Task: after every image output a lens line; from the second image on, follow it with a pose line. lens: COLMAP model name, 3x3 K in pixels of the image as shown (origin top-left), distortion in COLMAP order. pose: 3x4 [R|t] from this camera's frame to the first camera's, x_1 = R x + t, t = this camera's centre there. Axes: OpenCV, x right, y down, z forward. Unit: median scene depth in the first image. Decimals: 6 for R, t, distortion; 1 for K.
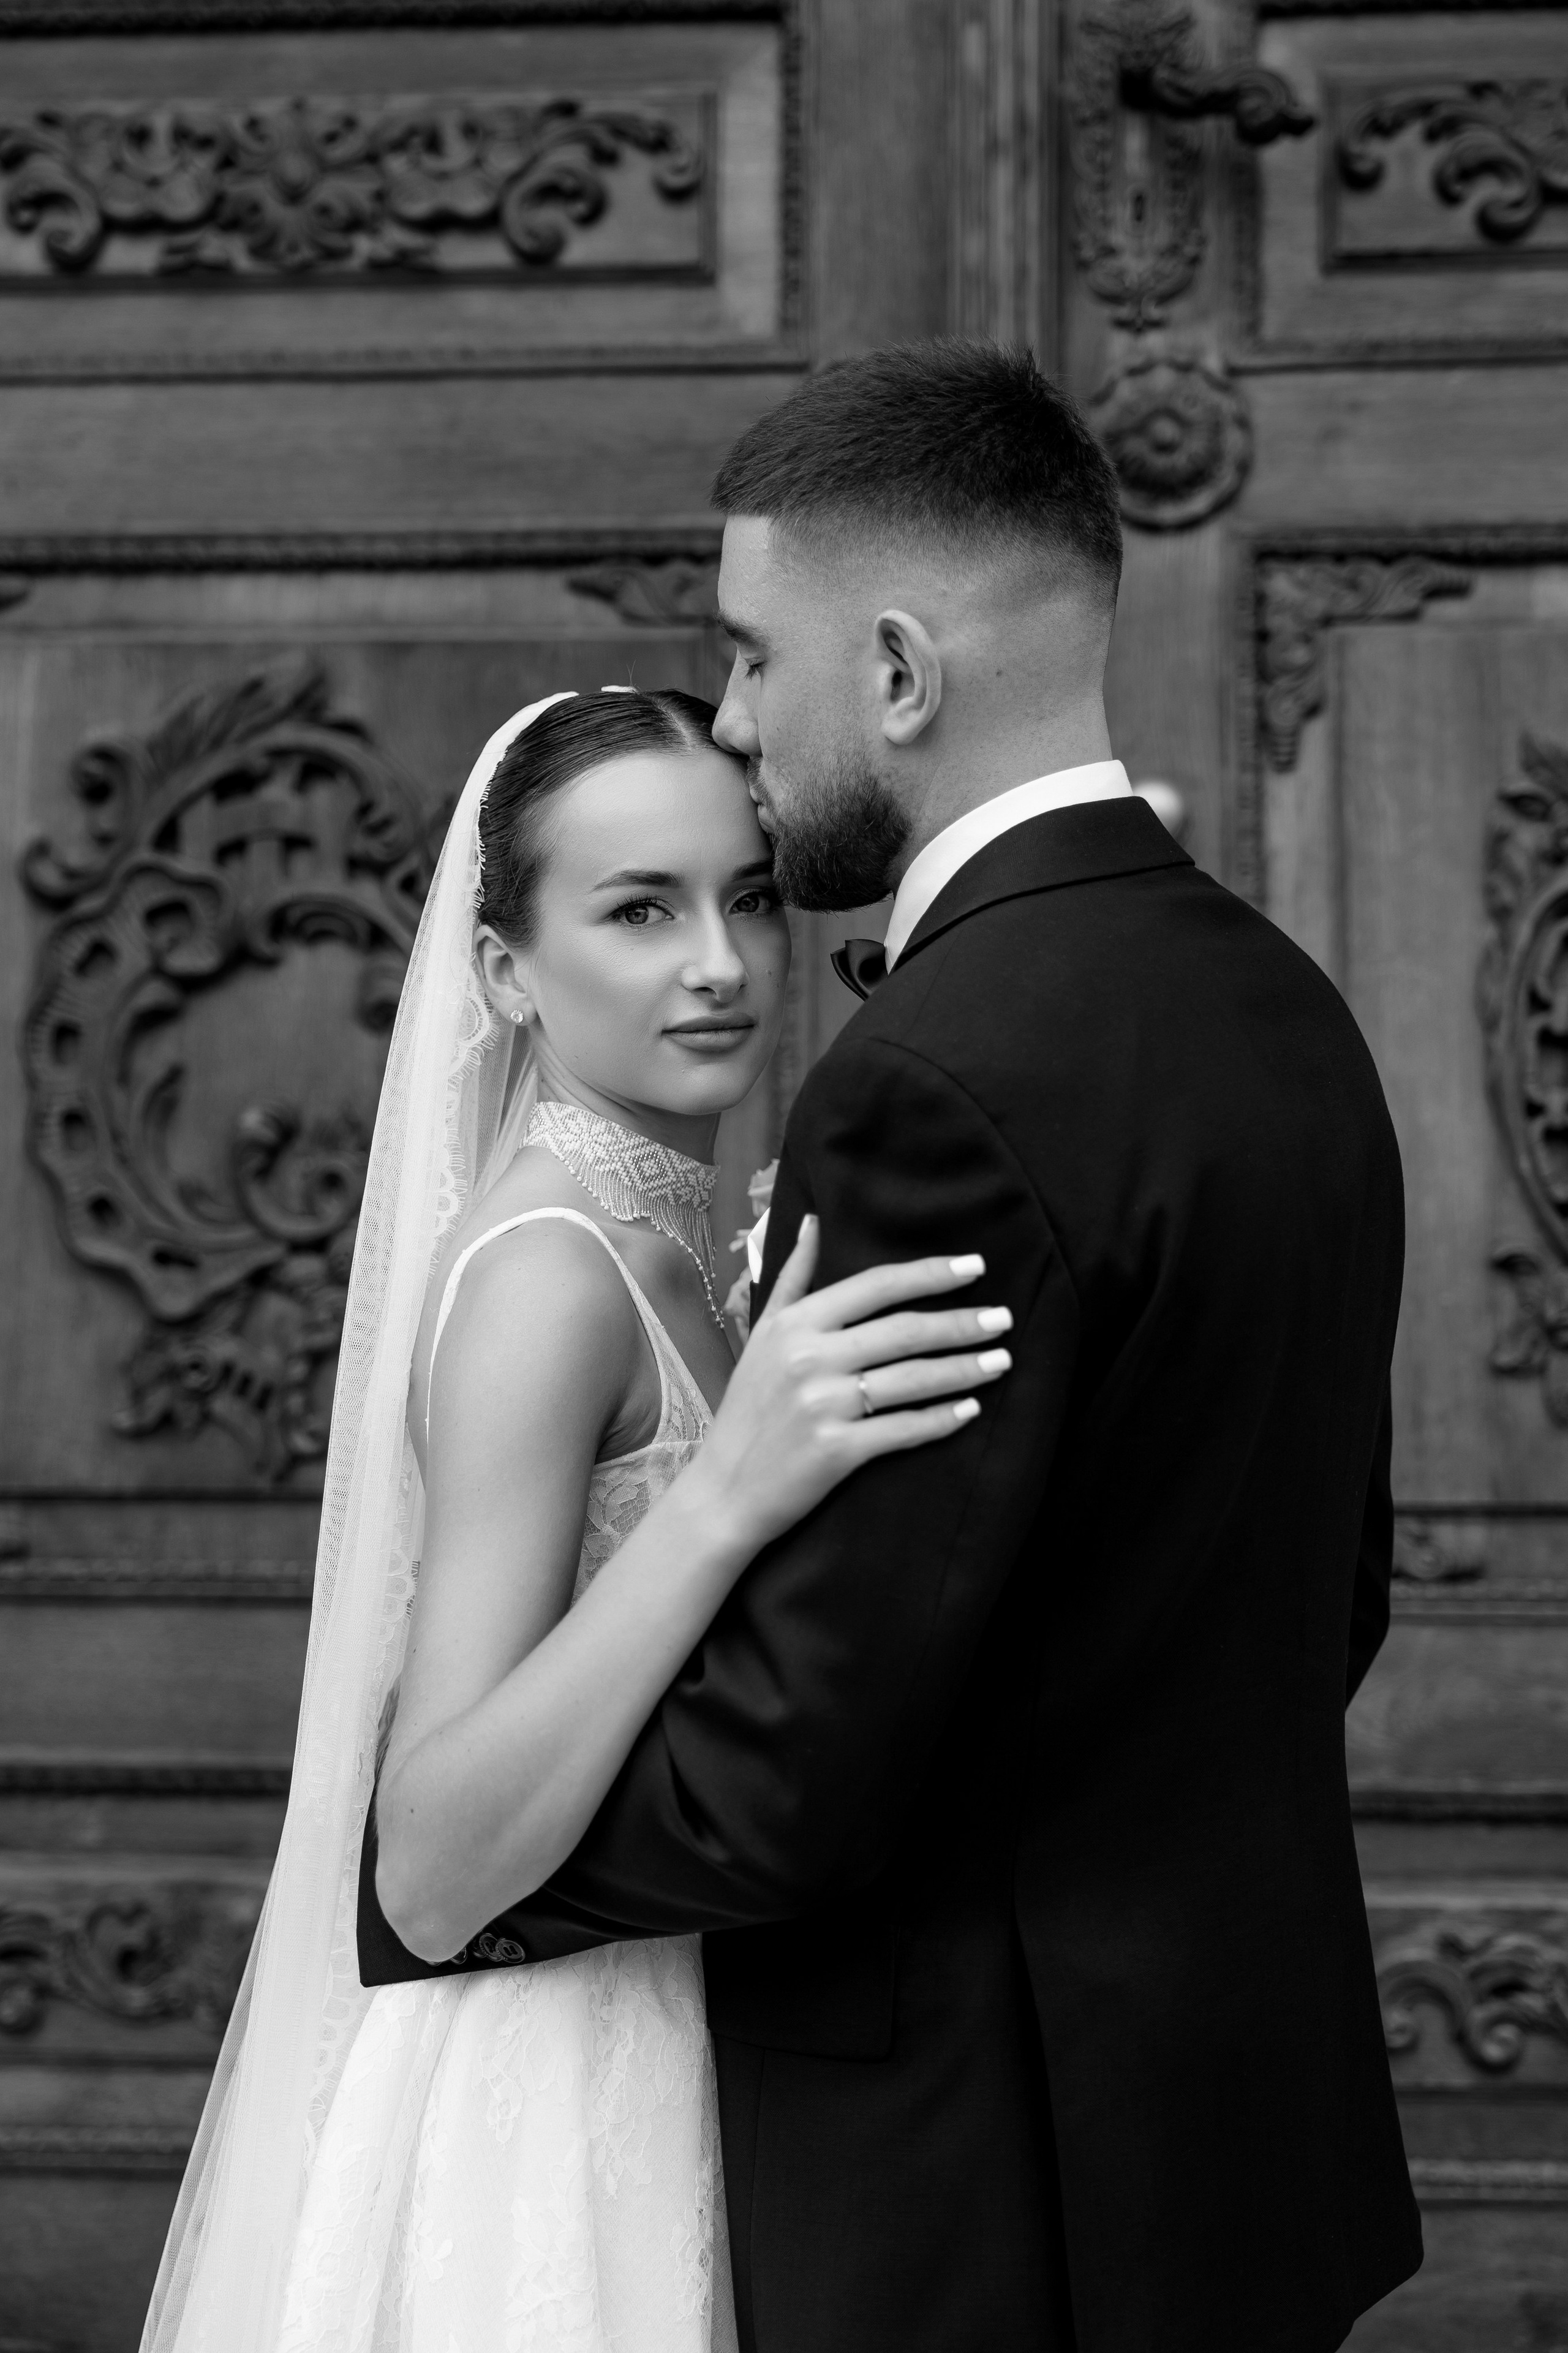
lens RADIAL K [[3689.1, 0, 835.0], [0, 3689.1, 1124.1], [0, 0, 1]] dist [0.040184, -0.060420]
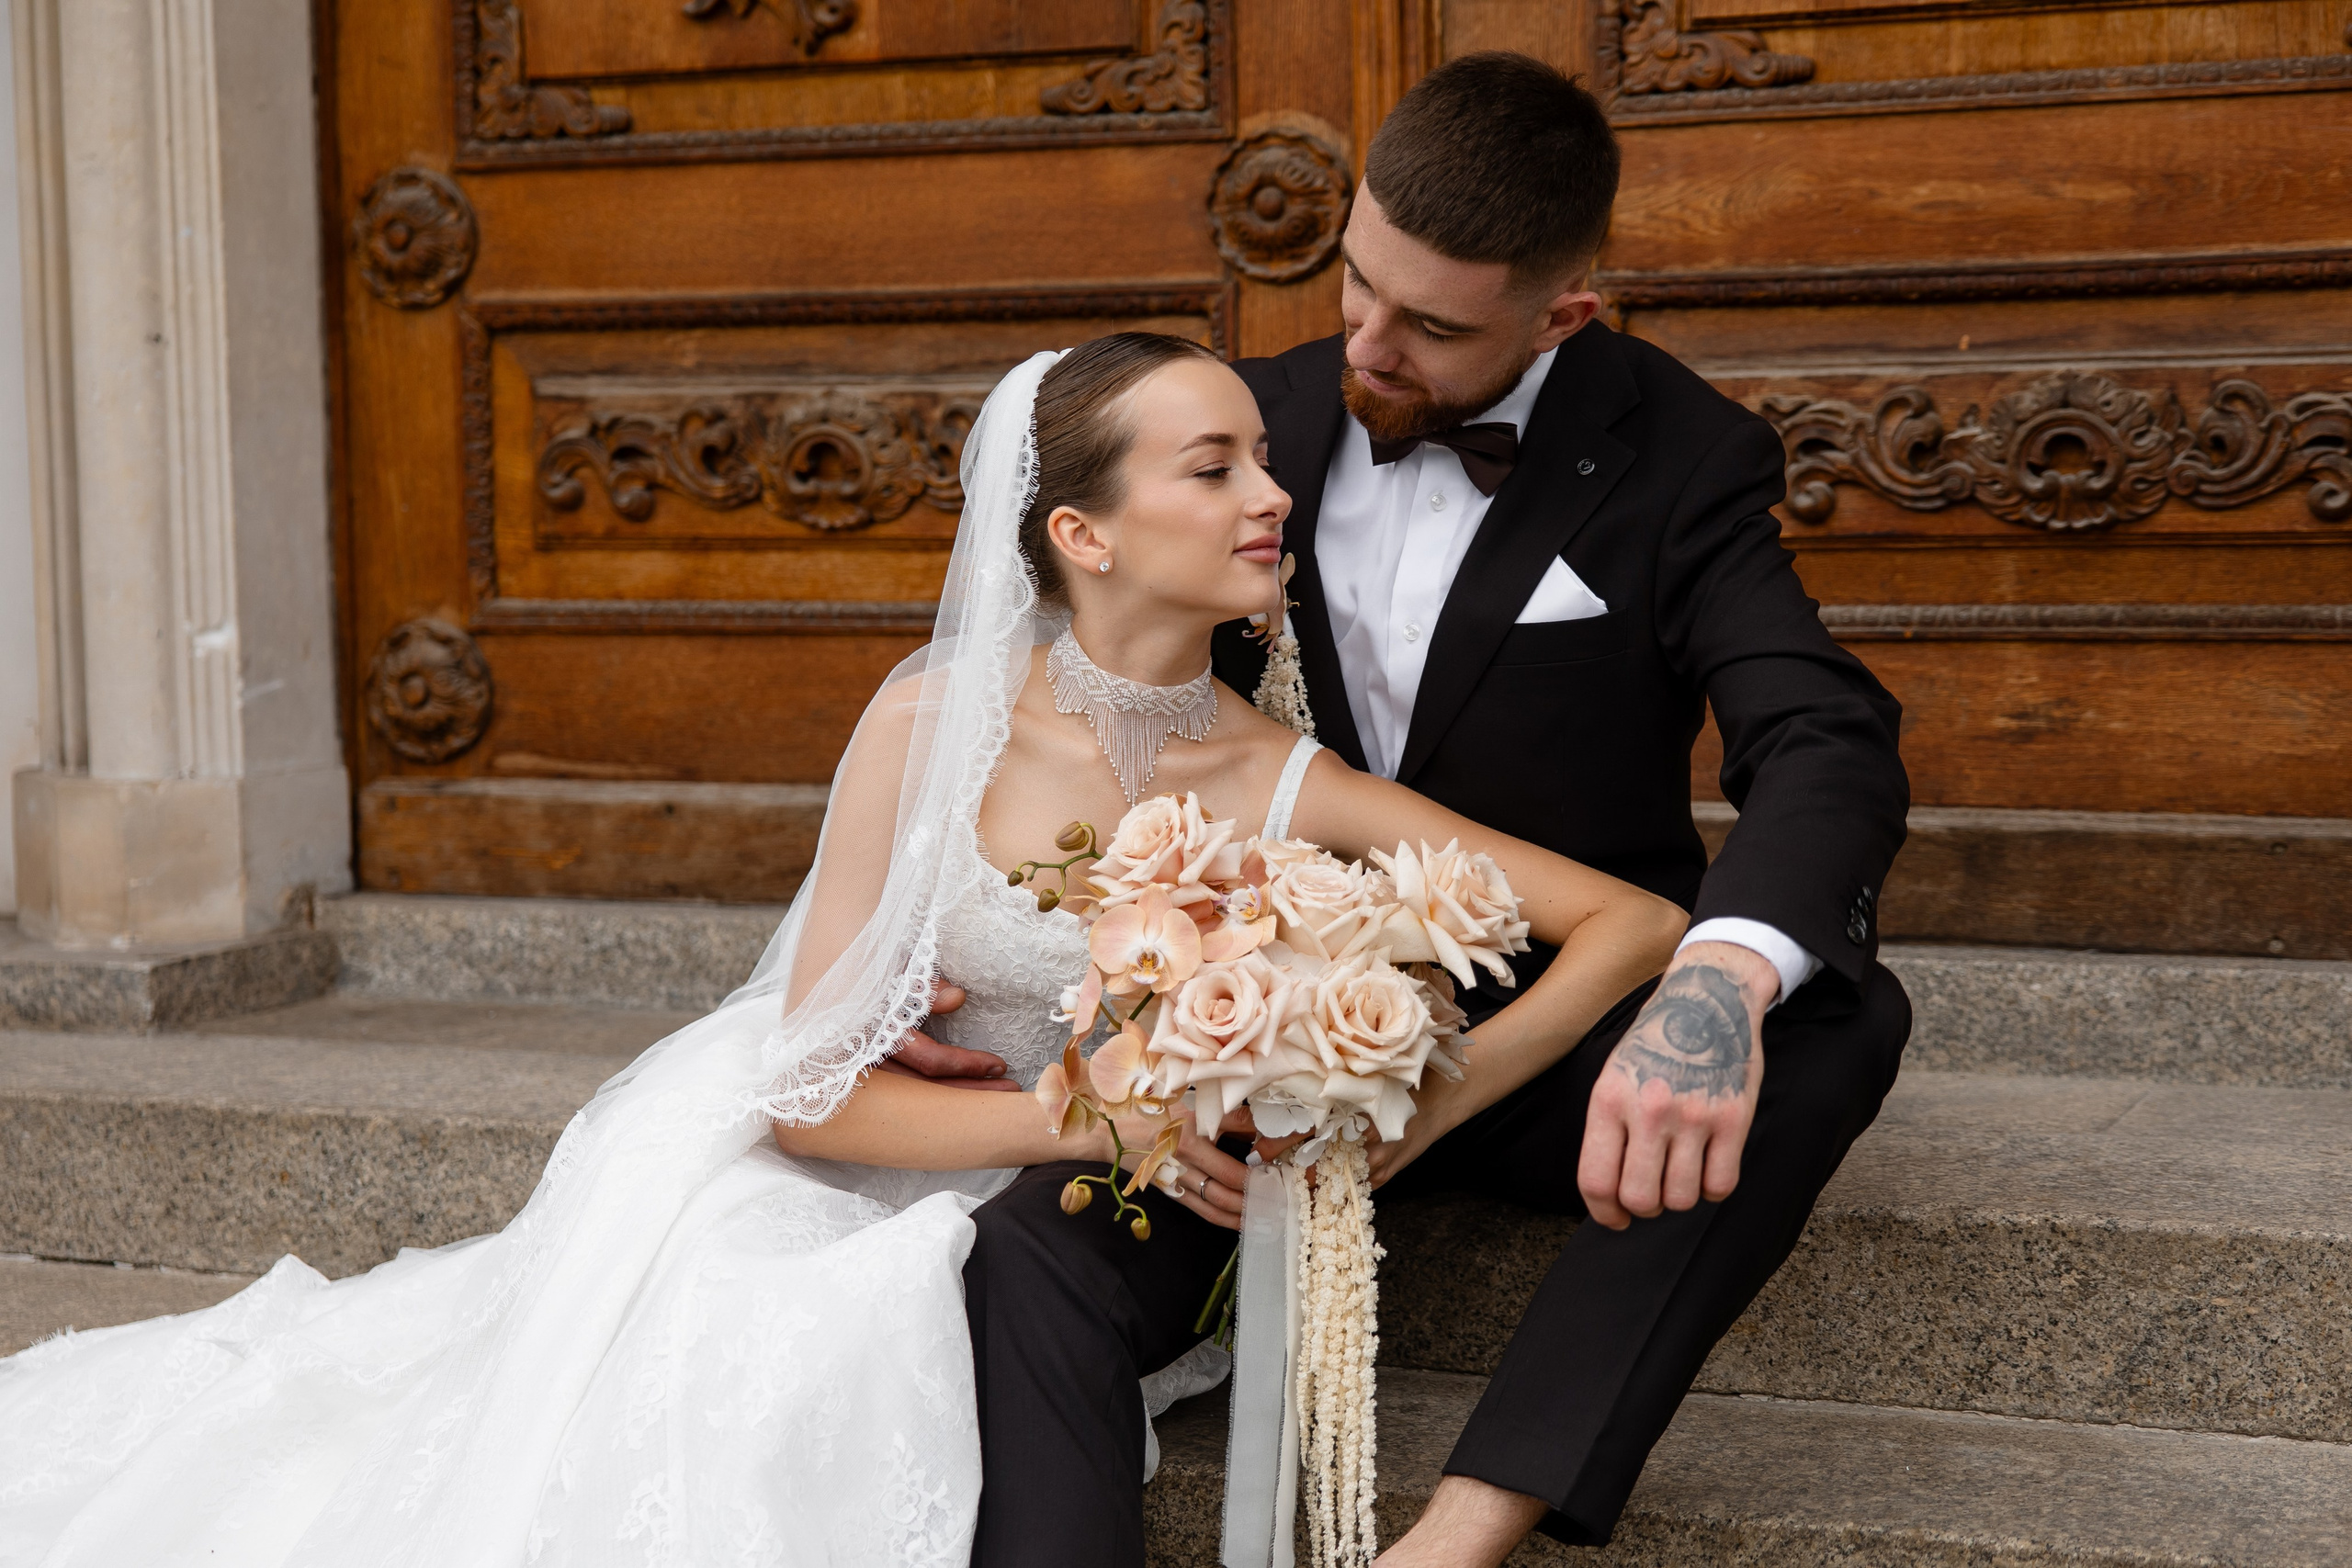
lens RADIAL K [[4044.2, 0, 1178.7], [0, 4044.2, 844.0], [0, 0, 1]] dist [0.022511, -0.011991]
pose [[0.950296, 0.013595, -0.311052, 0.364740], [0.036810, 0.987134, 0.155603, 0.148708], [0.309166, -0.159318, 0.937568, -0.215079]]
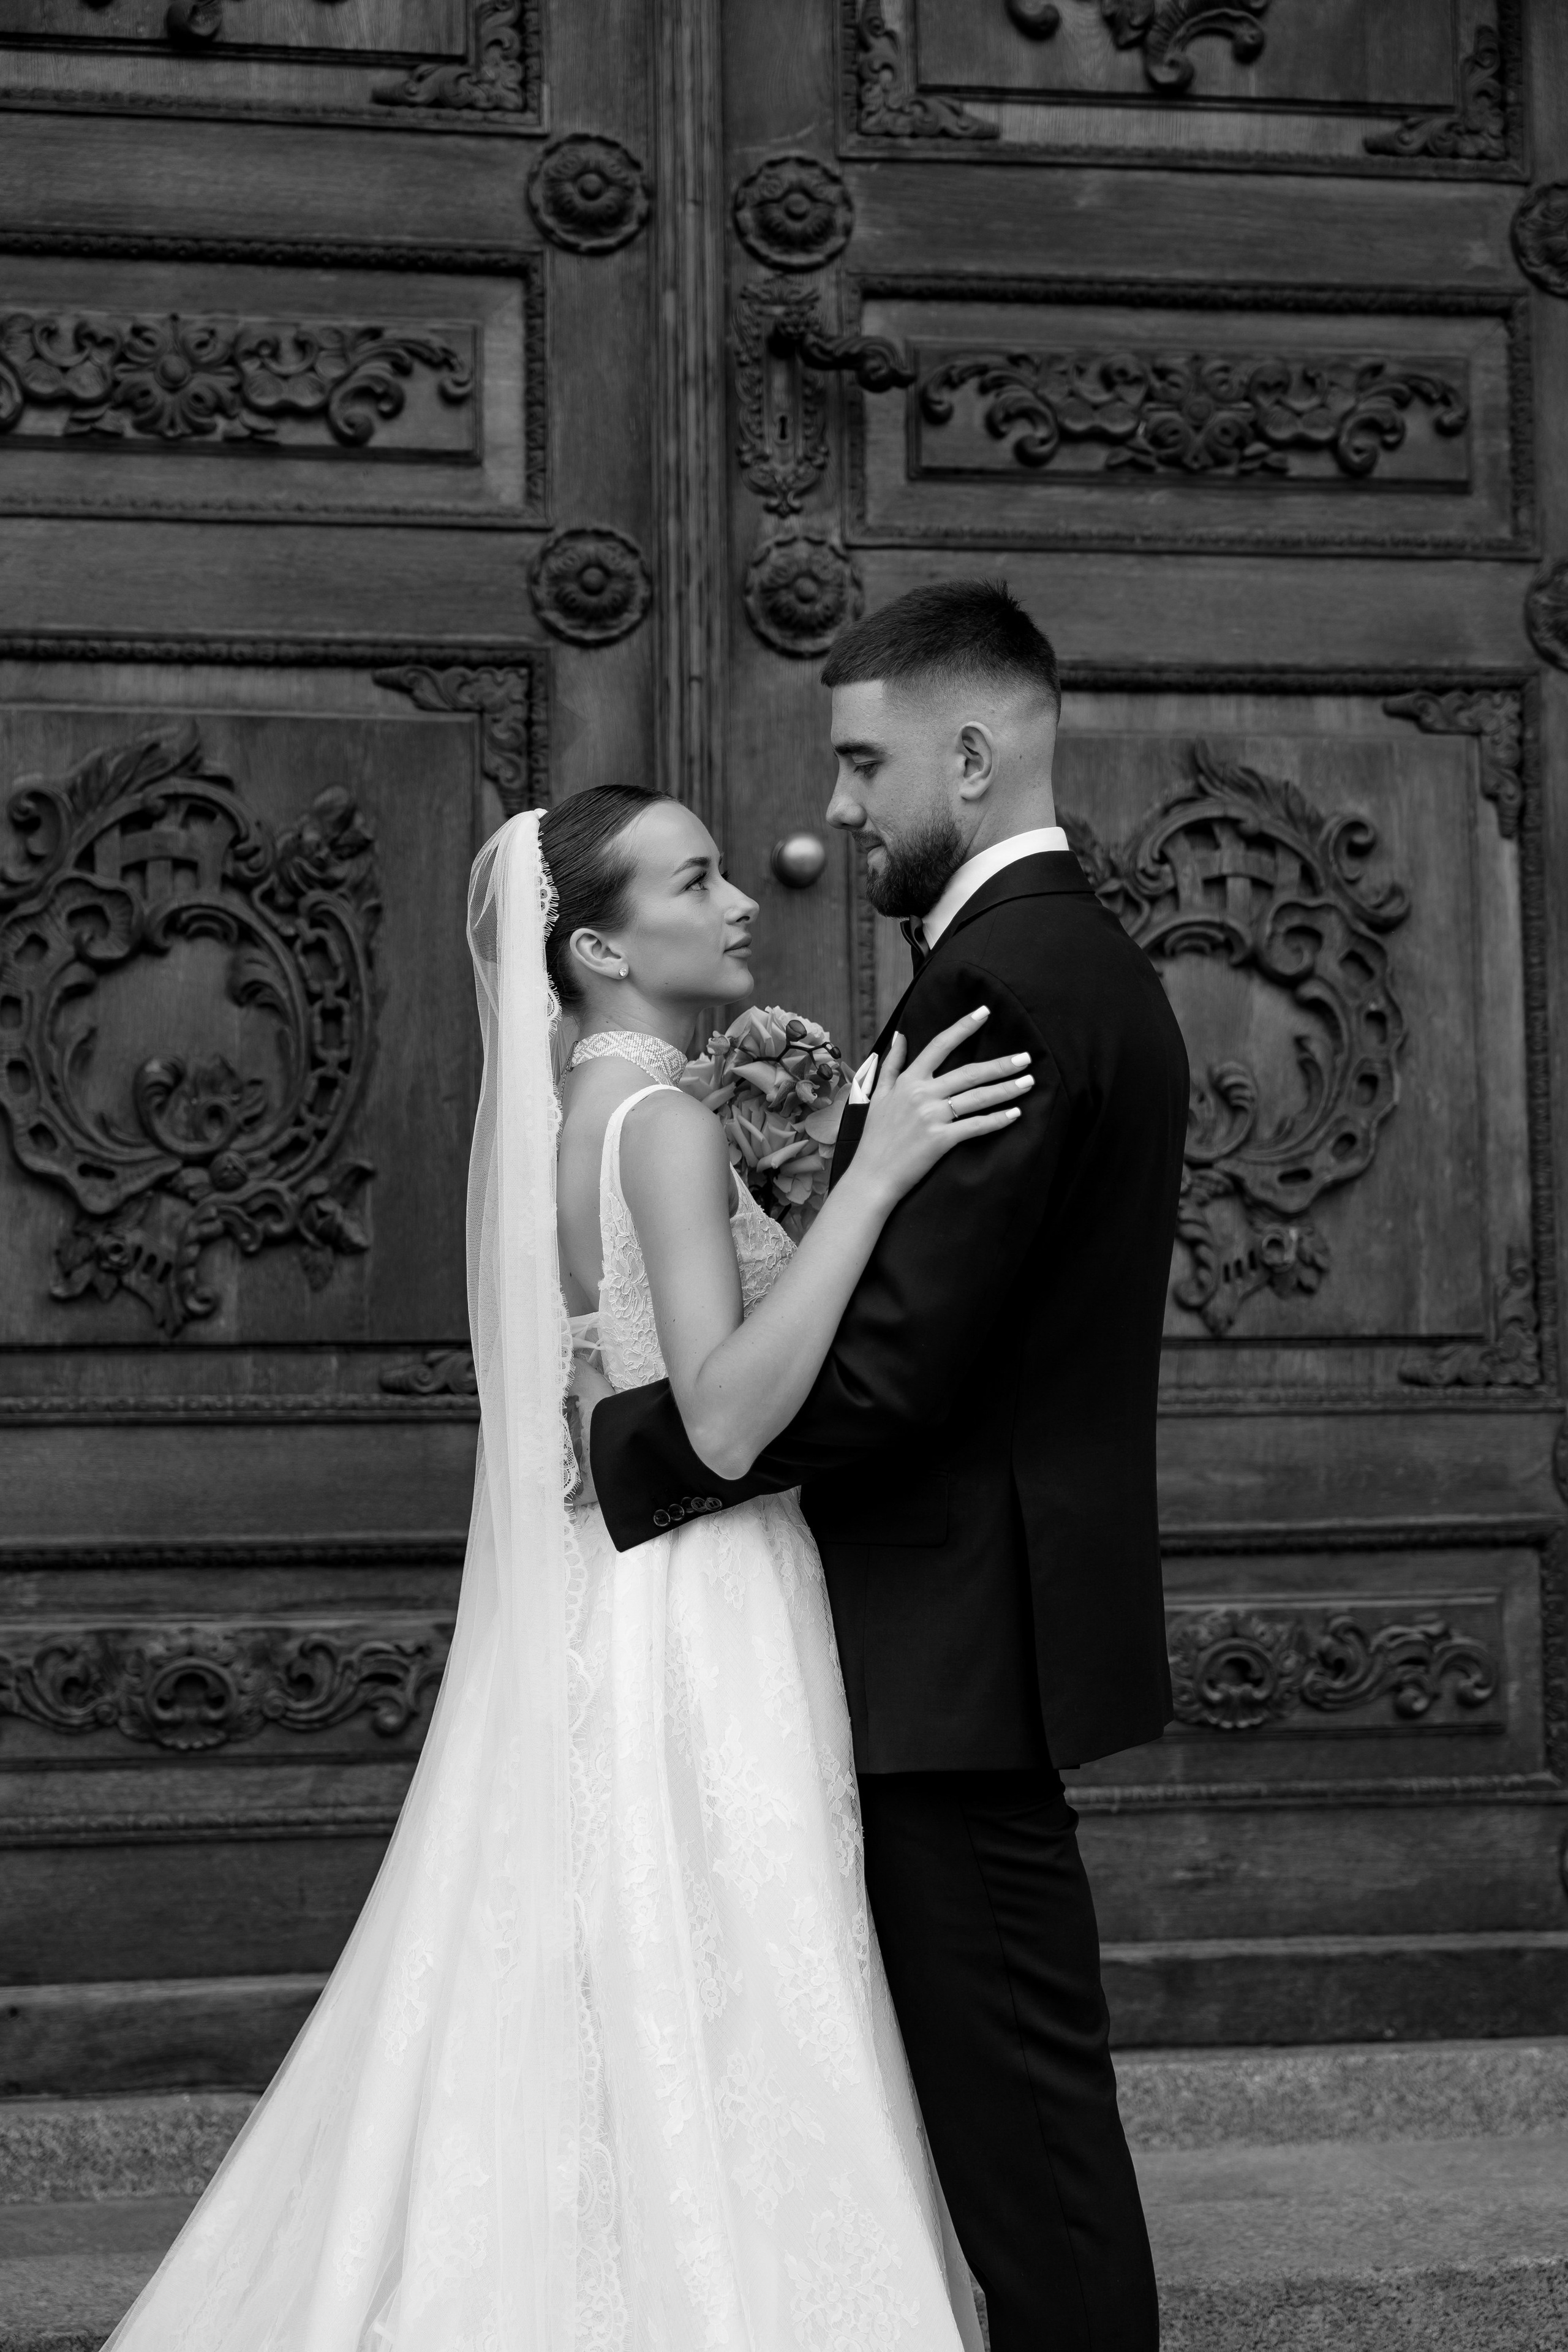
lens RADIAL K [[3859.6, 0, 795.0], [0, 3859.6, 1200.2], [0, 0, 1]] dist [0.026717, -0.020819]
pose [[0.967187, -0.000205, 0.254067, -0.289300], [-0.000136, 0.999999, 0.001325, 0.045234], [-0.254067, -0.001316, 0.967186, -0.429750]]
